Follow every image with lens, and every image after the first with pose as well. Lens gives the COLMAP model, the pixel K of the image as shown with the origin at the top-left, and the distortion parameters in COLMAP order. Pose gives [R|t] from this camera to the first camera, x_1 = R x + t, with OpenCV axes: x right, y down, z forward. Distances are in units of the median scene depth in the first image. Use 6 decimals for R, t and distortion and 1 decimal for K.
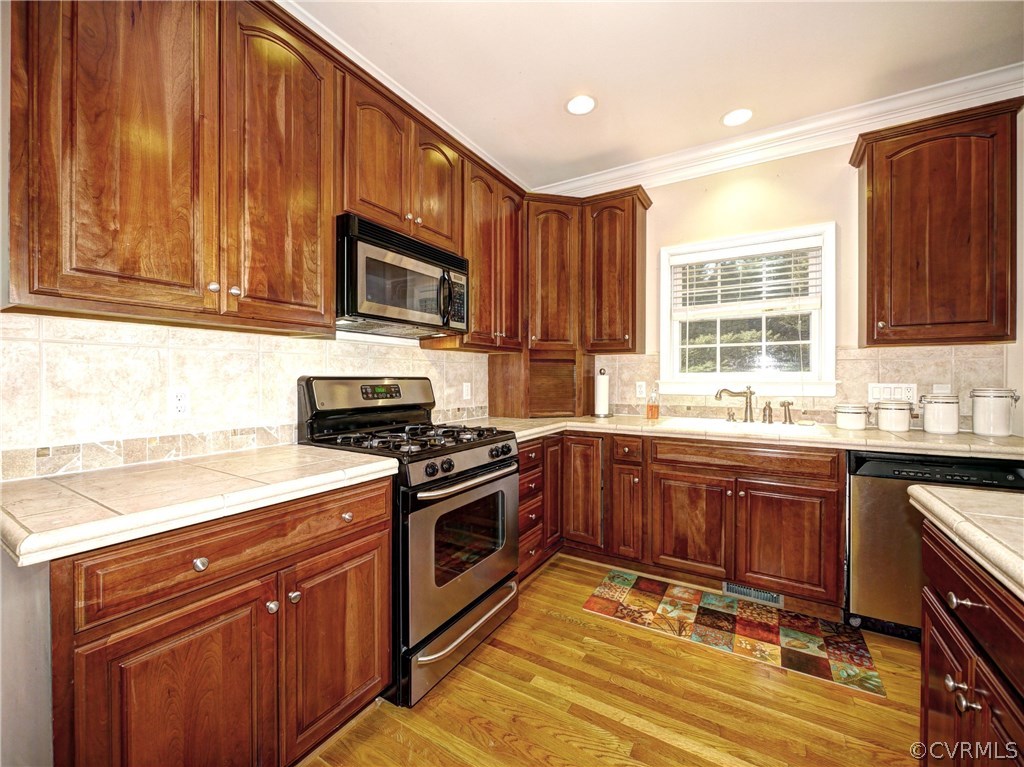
lens RADIAL K [[418.6, 0, 512.6], [0, 418.6, 381.8], [0, 0, 1]] dist [-0.012465, 0.000429]
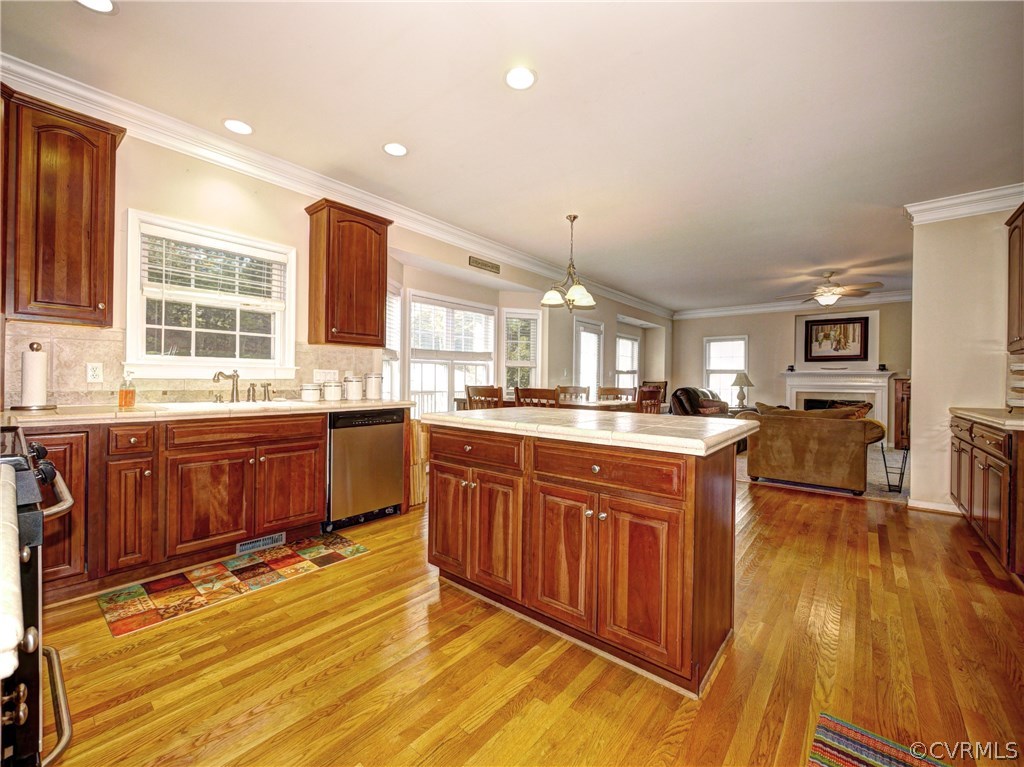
lens RADIAL K [[418.6, 0, 516.0], [0, 418.6, 381.4], [0, 0, 1]] dist [-0.012465, 0.000429]
pose [[0.138053, -0.004735, 0.990413, -0.493424], [-0.008883, 0.999942, 0.006018, 0.031233], [-0.990385, -0.009628, 0.138003, 0.114957]]
